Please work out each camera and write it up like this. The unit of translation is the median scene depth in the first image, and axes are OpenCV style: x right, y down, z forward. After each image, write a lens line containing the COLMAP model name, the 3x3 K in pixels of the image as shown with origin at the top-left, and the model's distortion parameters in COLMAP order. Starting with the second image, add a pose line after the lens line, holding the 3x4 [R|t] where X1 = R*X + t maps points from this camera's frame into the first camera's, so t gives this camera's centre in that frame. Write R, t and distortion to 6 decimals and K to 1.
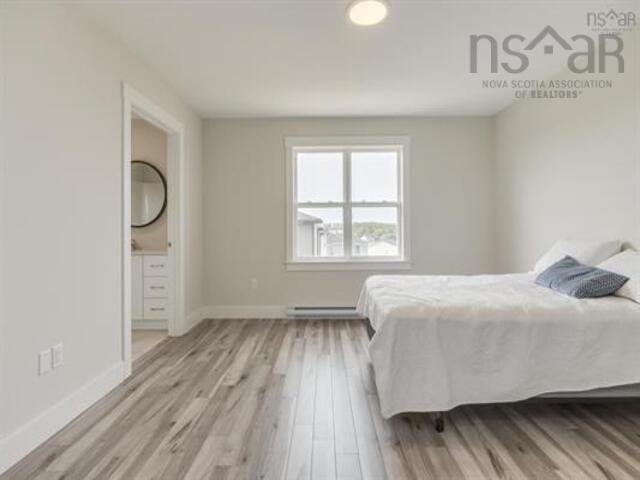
lens RADIAL K [[324.7, 0, 340.6], [0, 324.7, 232.9], [0, 0, 1]] dist [-0.002064, 0.002231]
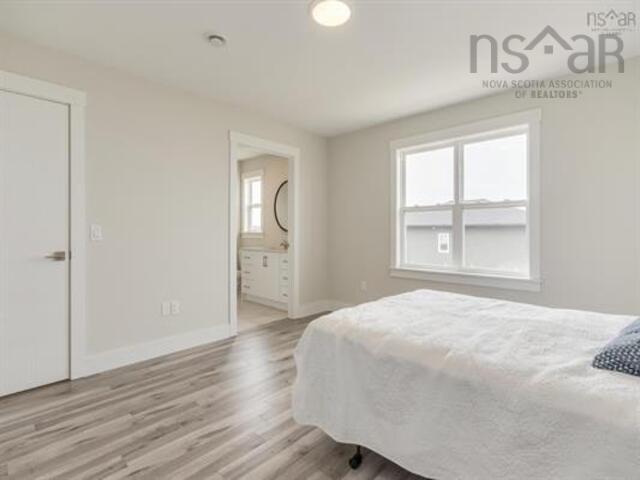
lens RADIAL K [[324.7, 0, 317.0], [0, 324.7, 242.2], [0, 0, 1]] dist [-0.002064, 0.002231]
pose [[0.722571, 0.030010, -0.690645, 0.354914], [-0.020880, 0.999549, 0.021587, -0.004962], [0.690981, -0.001178, 0.722872, 0.131146]]
